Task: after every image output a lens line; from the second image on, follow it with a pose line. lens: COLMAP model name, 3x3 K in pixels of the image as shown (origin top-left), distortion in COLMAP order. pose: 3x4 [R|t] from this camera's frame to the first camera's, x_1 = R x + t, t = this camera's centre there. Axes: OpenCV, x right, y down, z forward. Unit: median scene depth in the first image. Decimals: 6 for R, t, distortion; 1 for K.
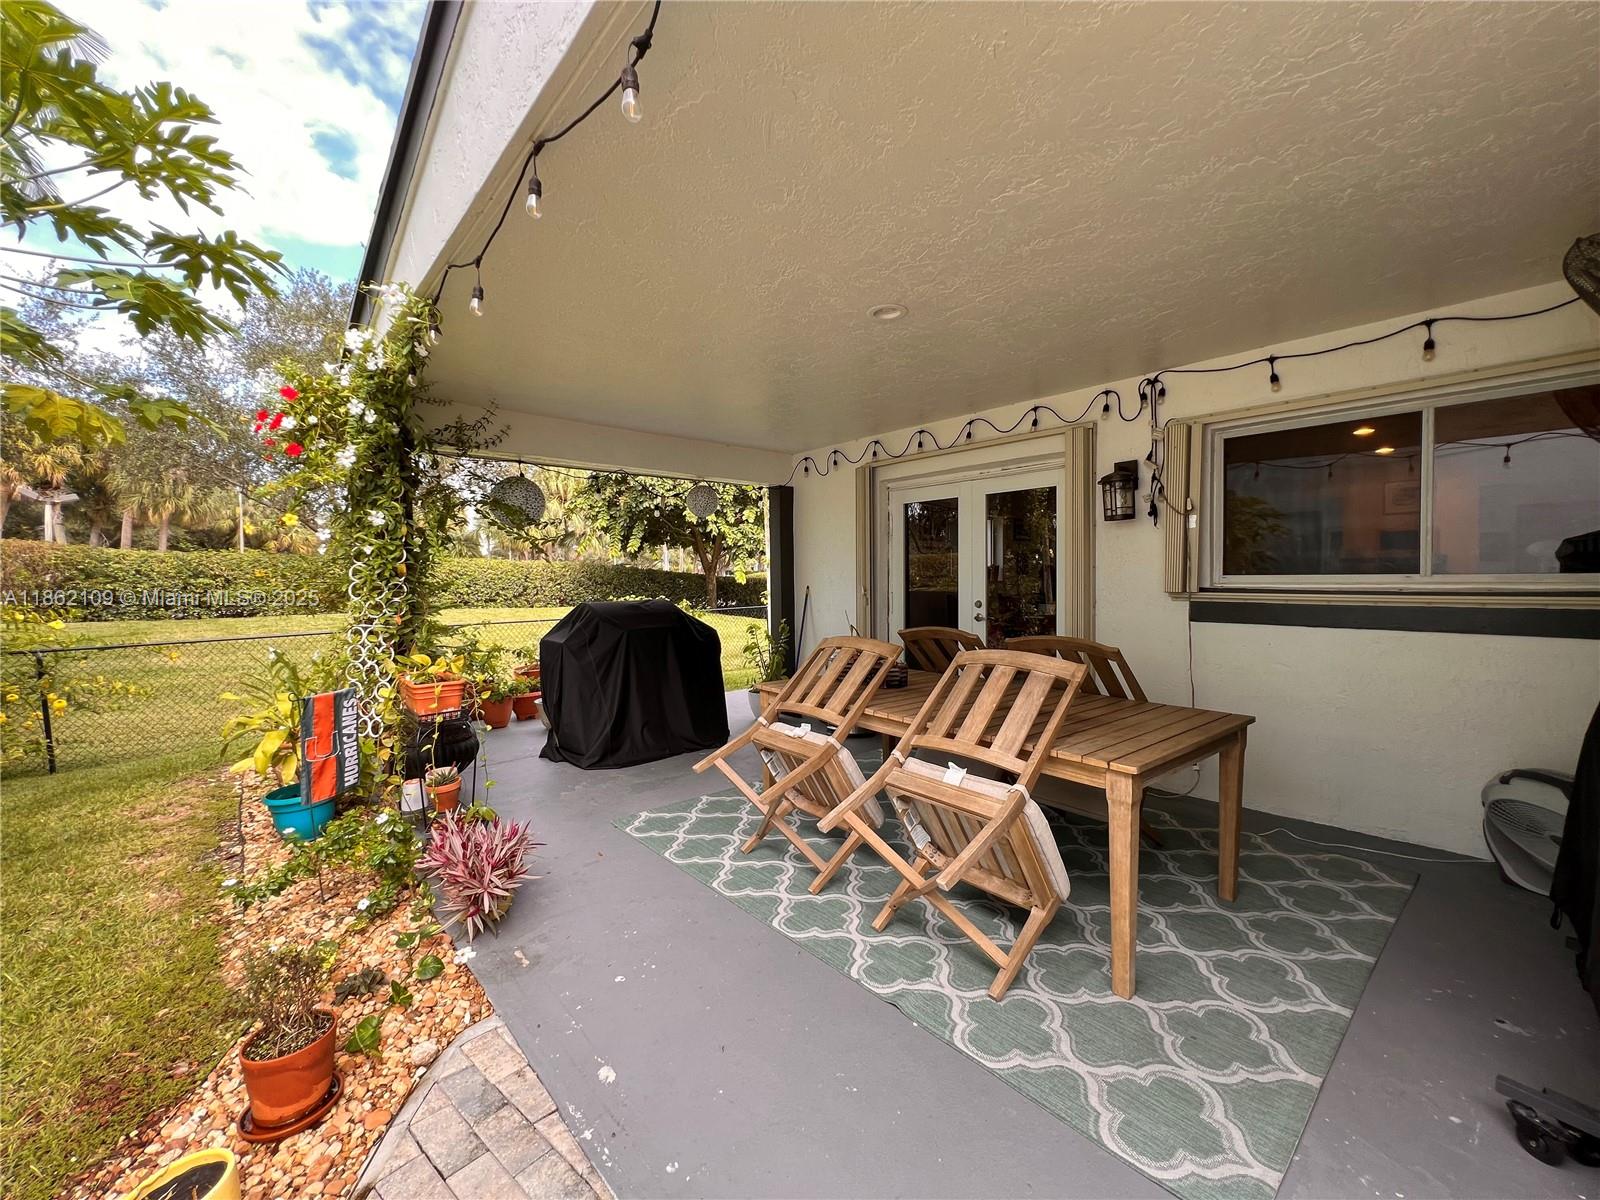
lens RADIAL K [[635.5, 0, 800.0], [0, 635.5, 600.0], [0, 0, 1]] dist [0.002899, 0.000088]
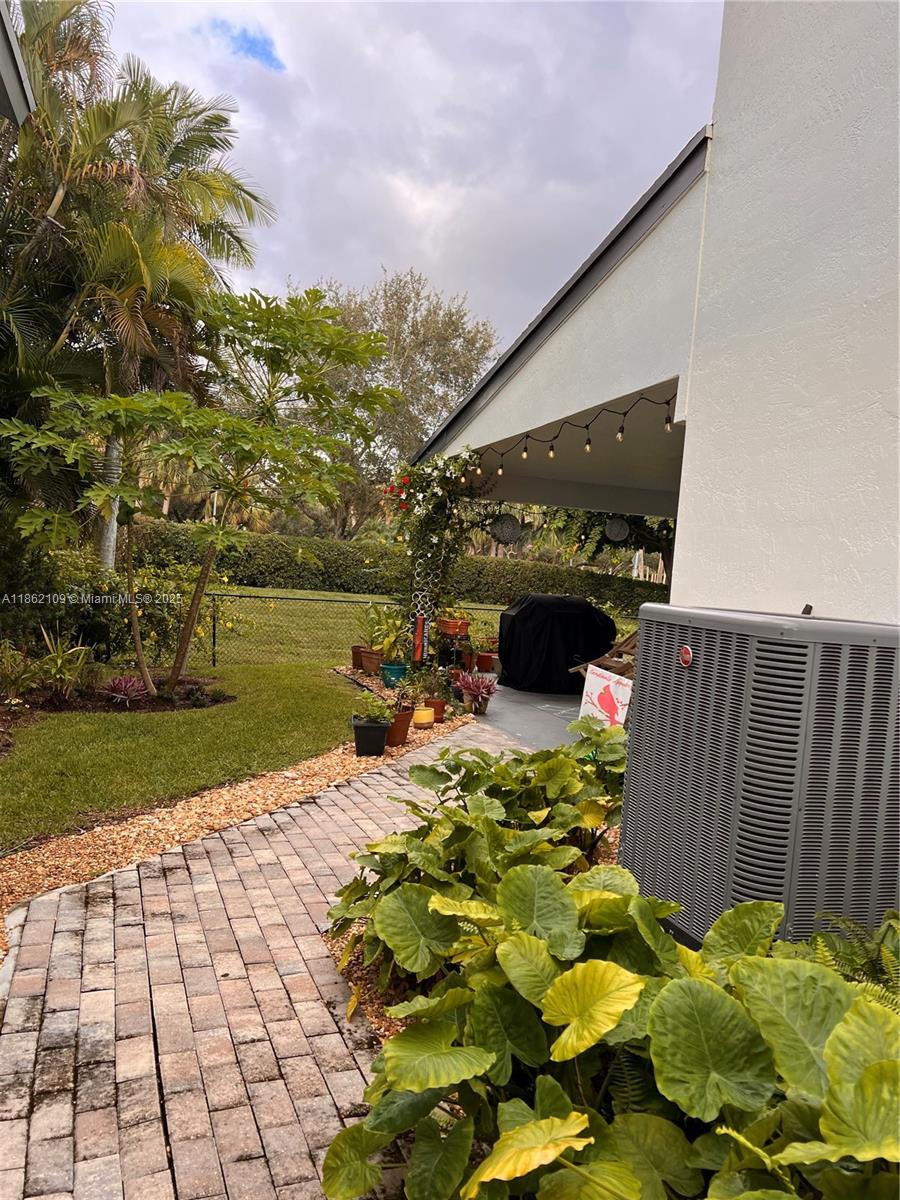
lens RADIAL K [[906.5, 0, 450.0], [0, 906.5, 600.0], [0, 0, 1]] dist [0.000121, -0.000037]
pose [[0.907808, 0.092914, -0.408963, 0.360140], [-0.101868, 0.994798, -0.000113, 0.038234], [0.406825, 0.041763, 0.912551, -1.012880]]
